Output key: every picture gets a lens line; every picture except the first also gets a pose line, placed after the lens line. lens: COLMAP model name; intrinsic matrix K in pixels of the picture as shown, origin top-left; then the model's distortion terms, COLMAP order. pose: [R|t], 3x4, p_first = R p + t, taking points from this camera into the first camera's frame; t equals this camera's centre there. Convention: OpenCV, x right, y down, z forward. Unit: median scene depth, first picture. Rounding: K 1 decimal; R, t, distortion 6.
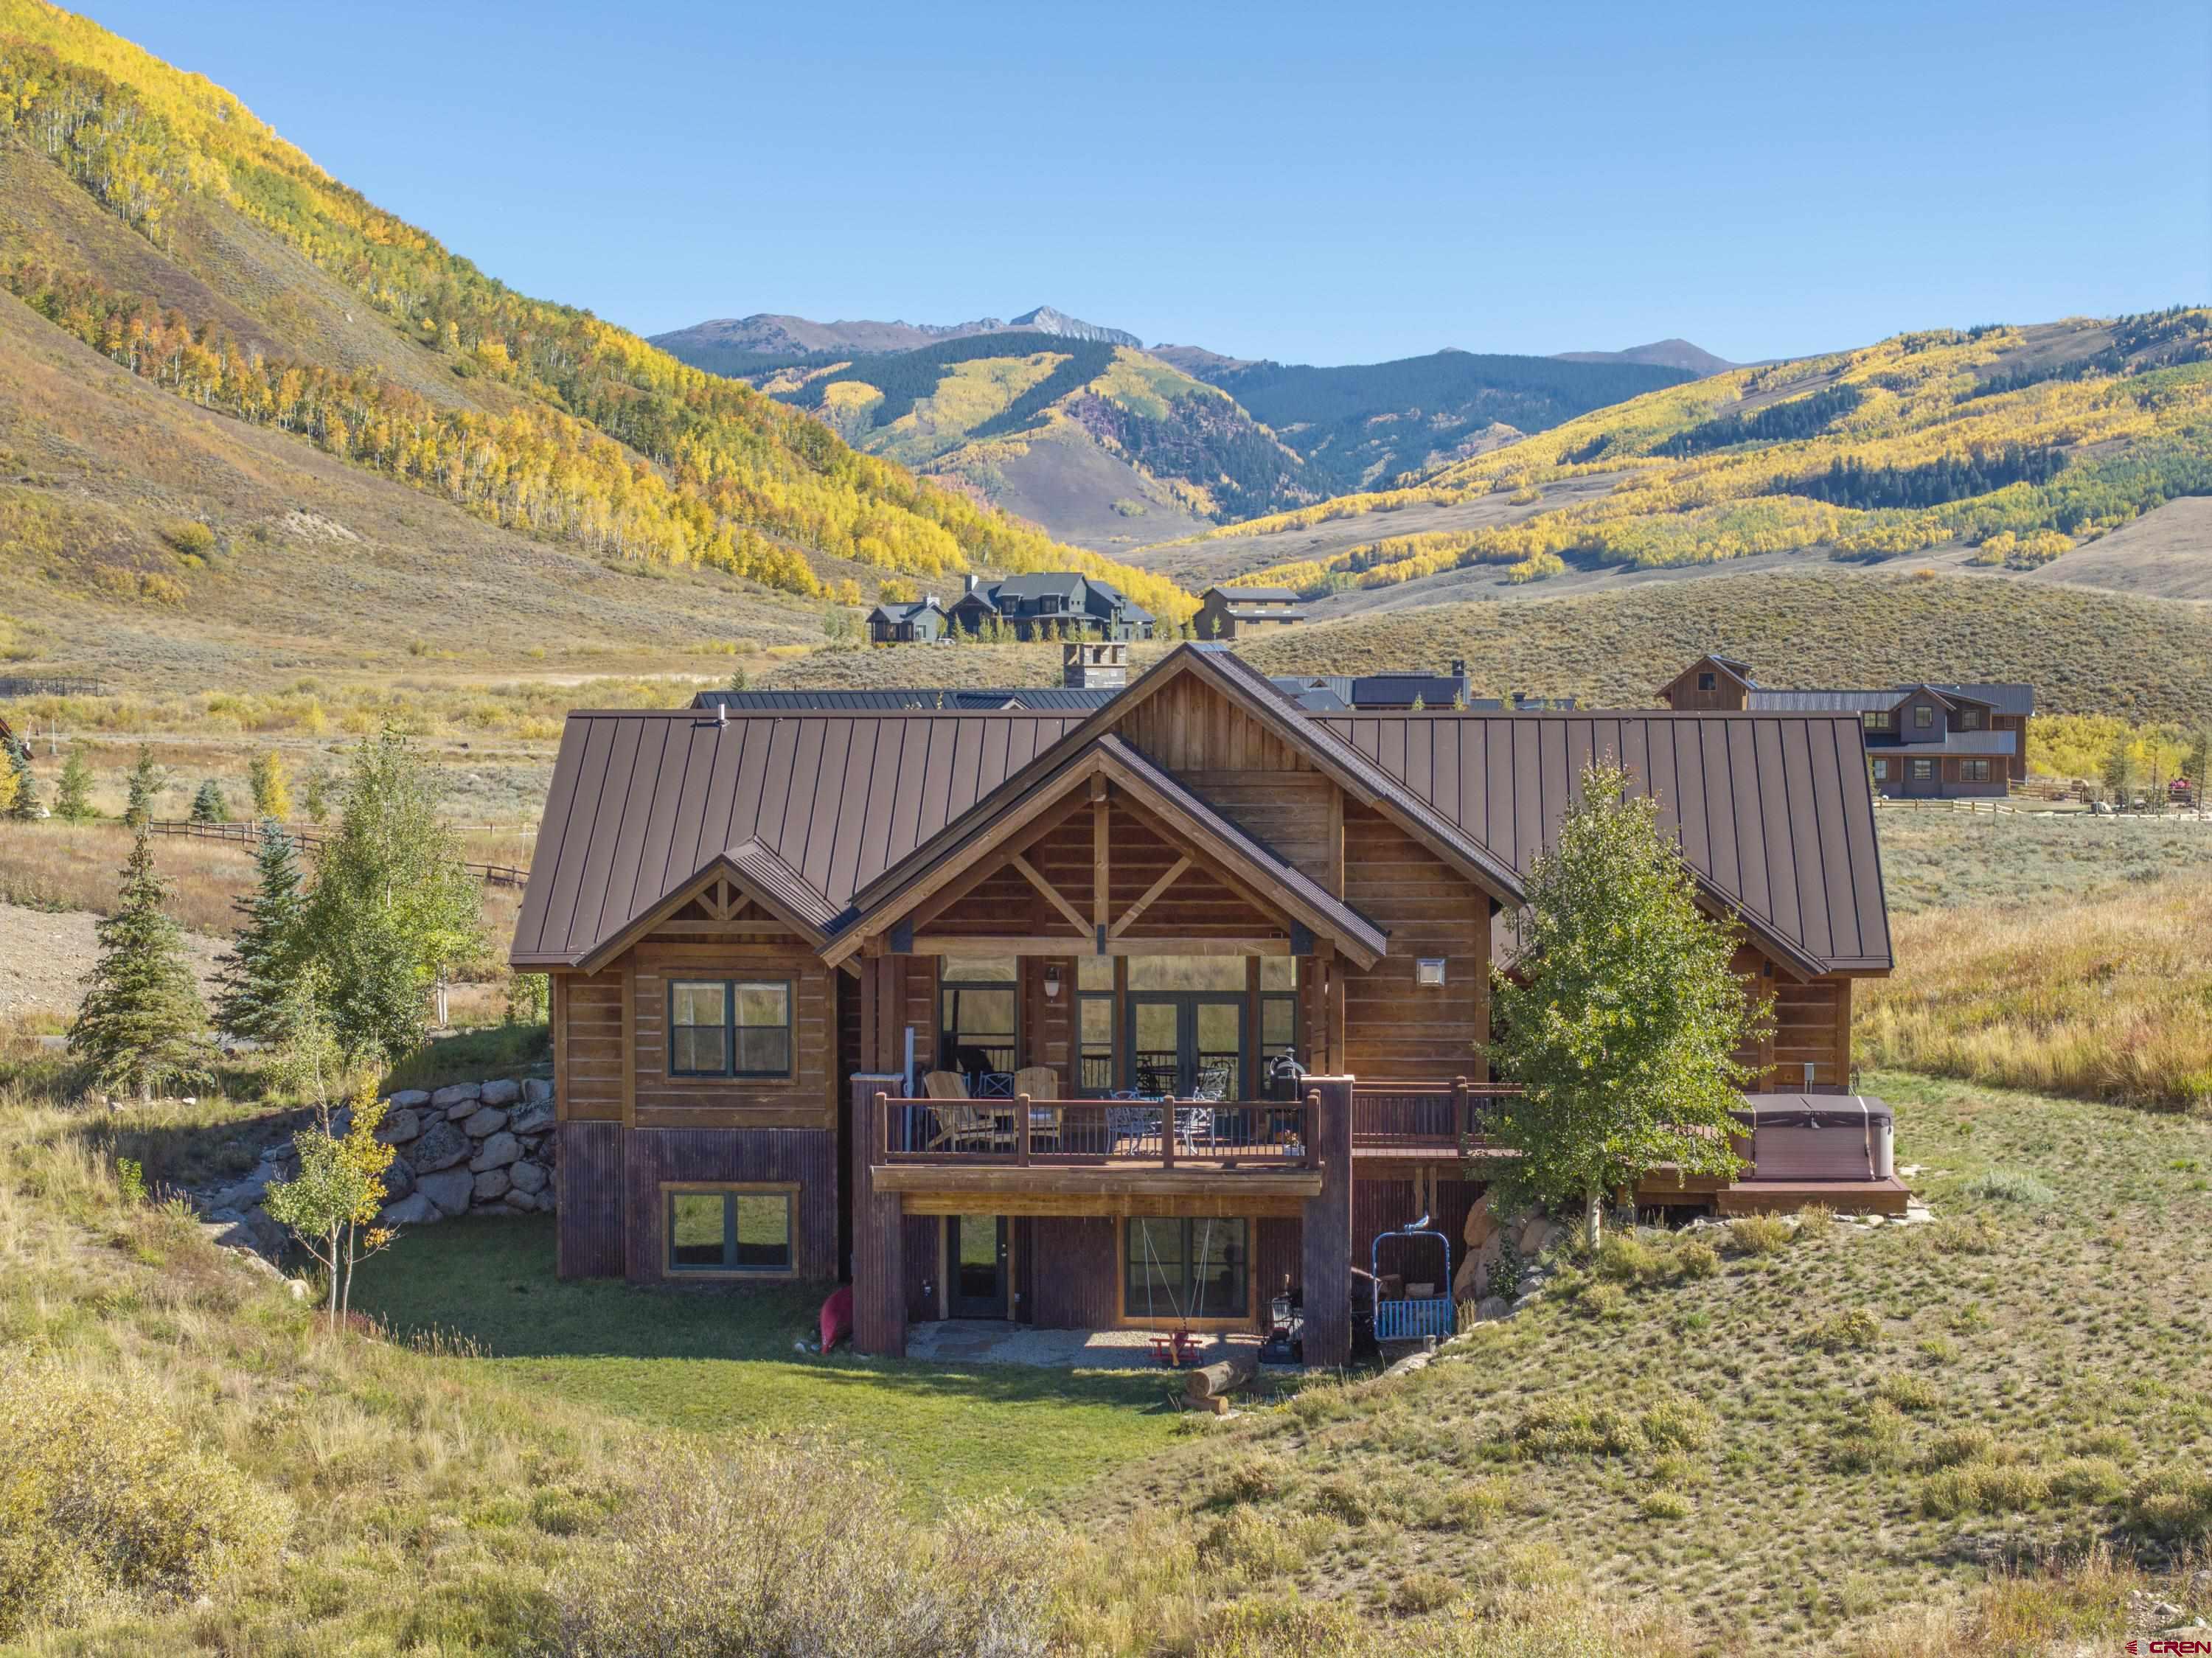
lens RADIAL K [[4475.5, 0, 1106.0], [0, 4475.5, 829.0], [0, 0, 1]] dist [-0.218233, 1.525156]
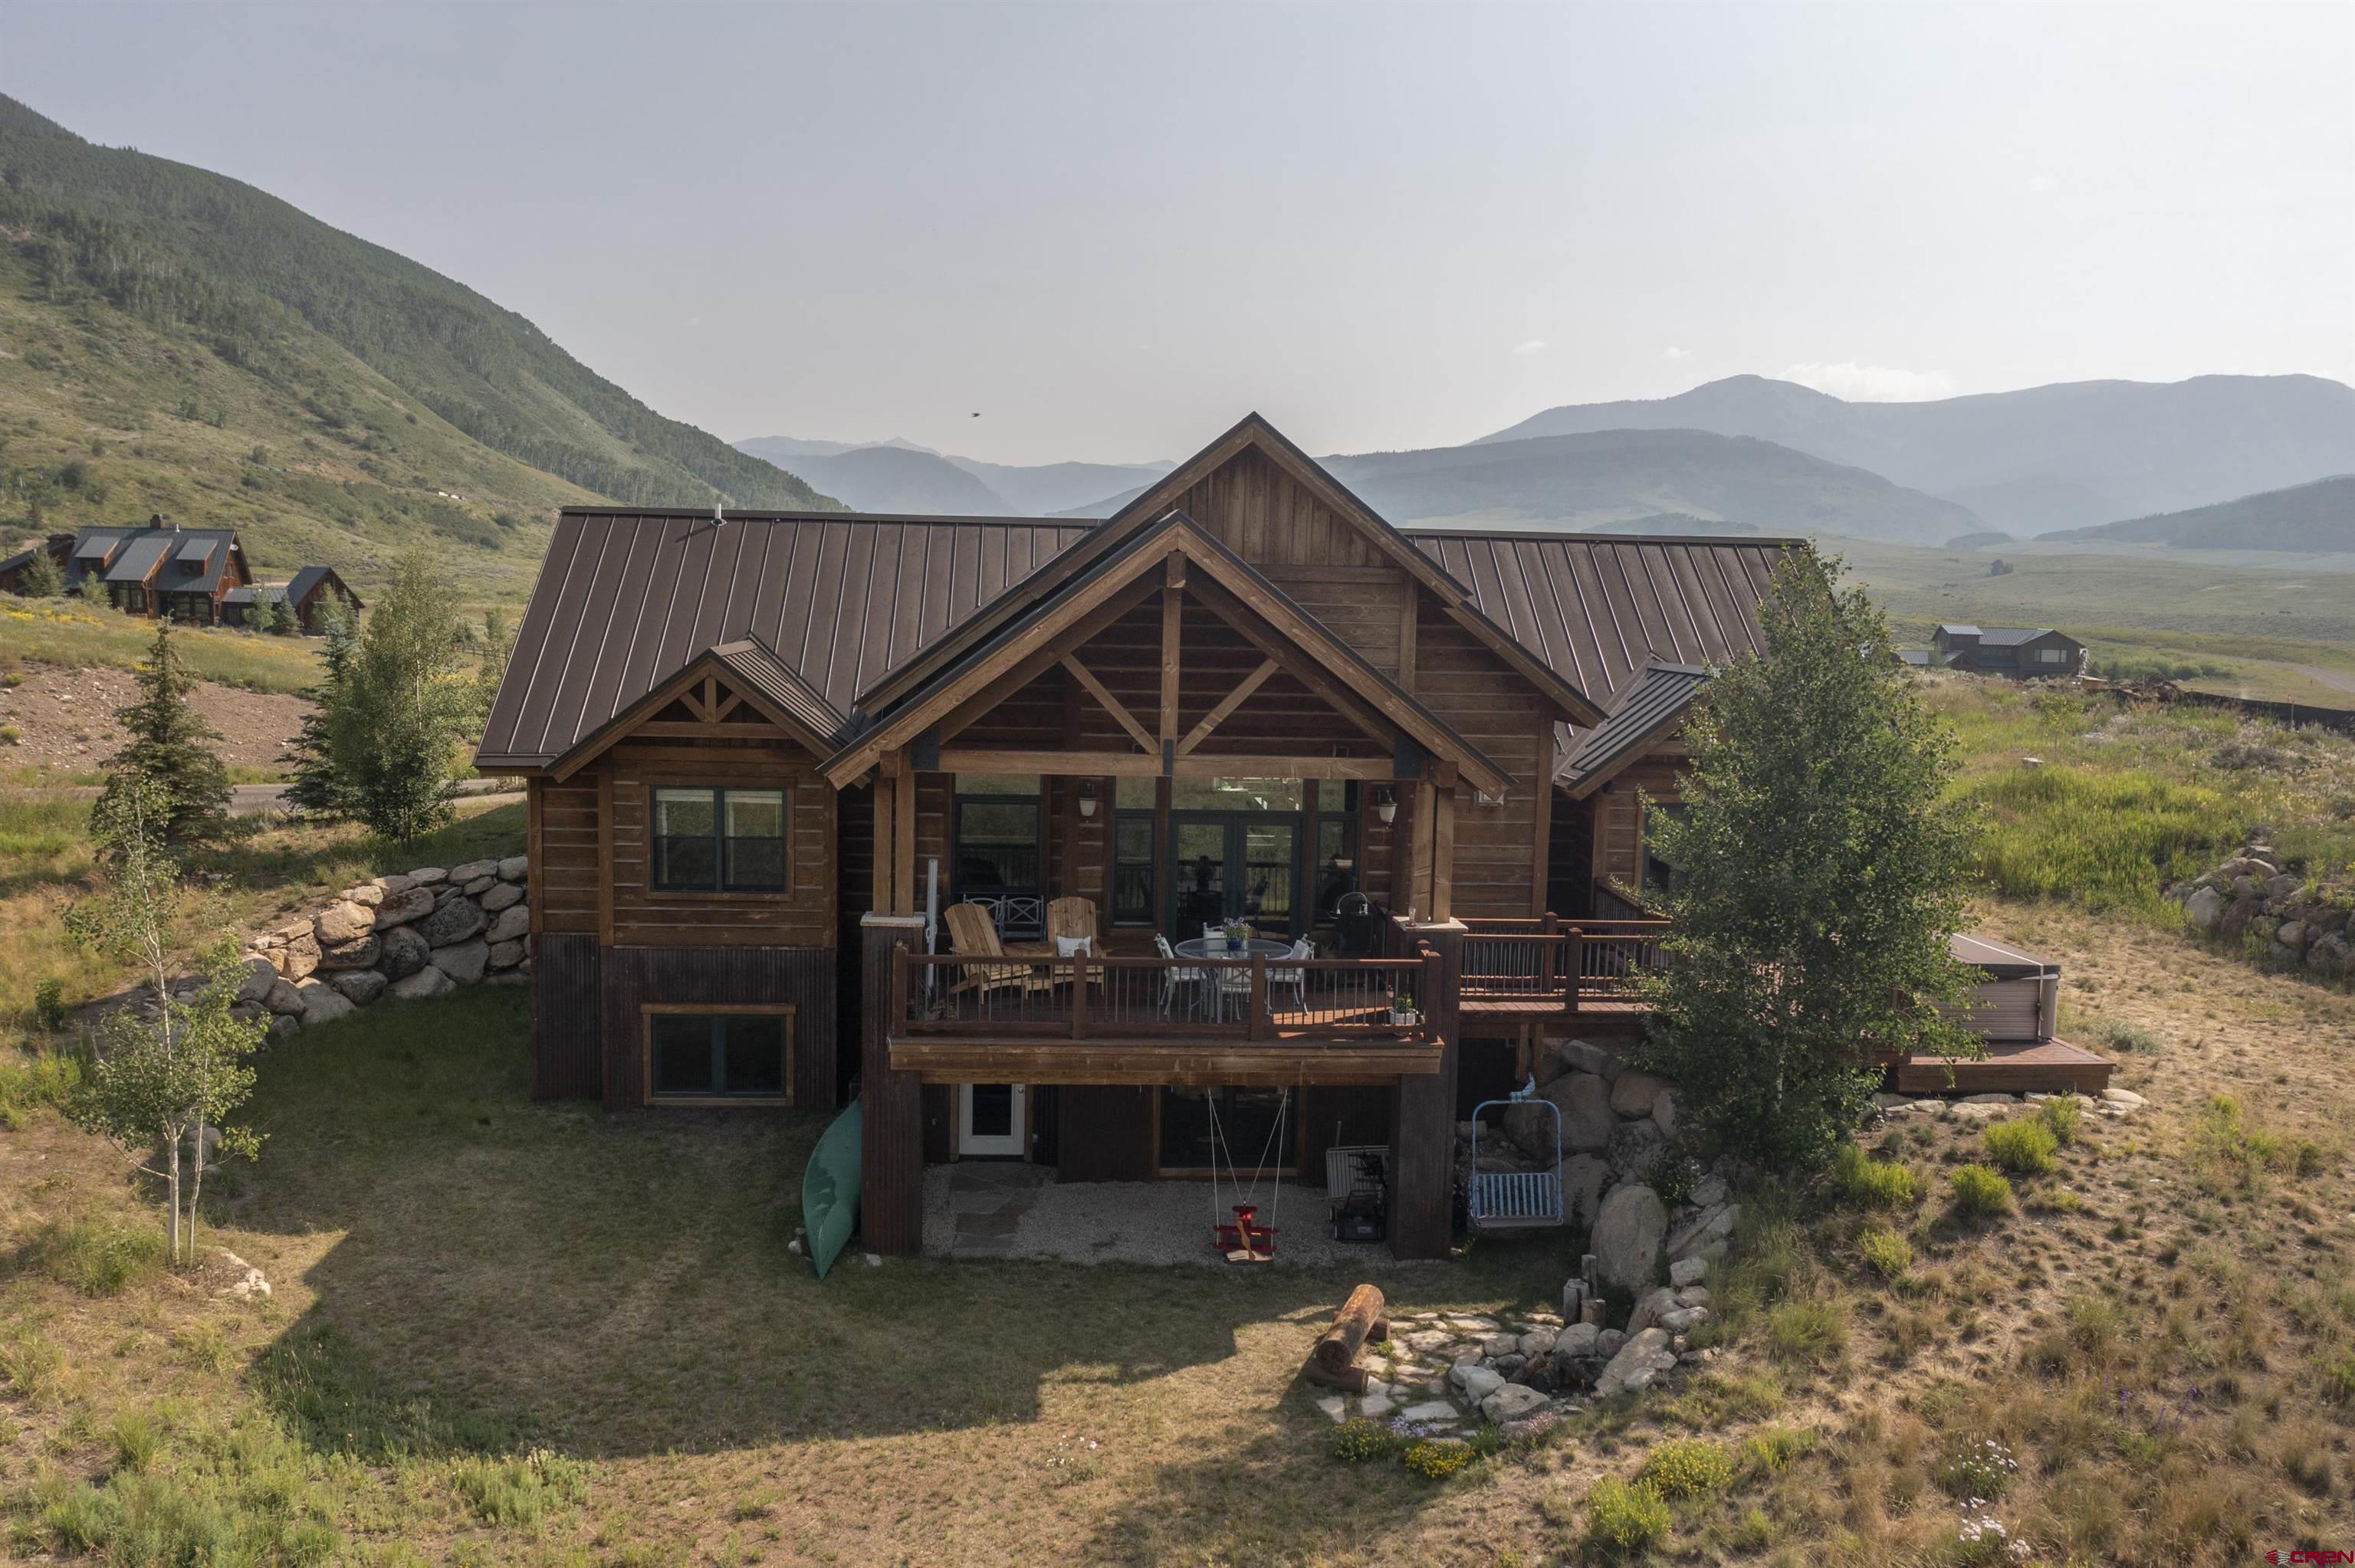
lens RADIAL K [[1829.7, 0, 1177.5], [0, 1829.7, 784.0], [0, 0, 1]] dist [-0.022309, -0.000916]
pose [[0.990110, 0.009307, 0.139985, -0.044084], [-0.018467, 0.997761, 0.064280, 0.007400], [-0.139074, -0.066229, 0.988065, 0.624453]]
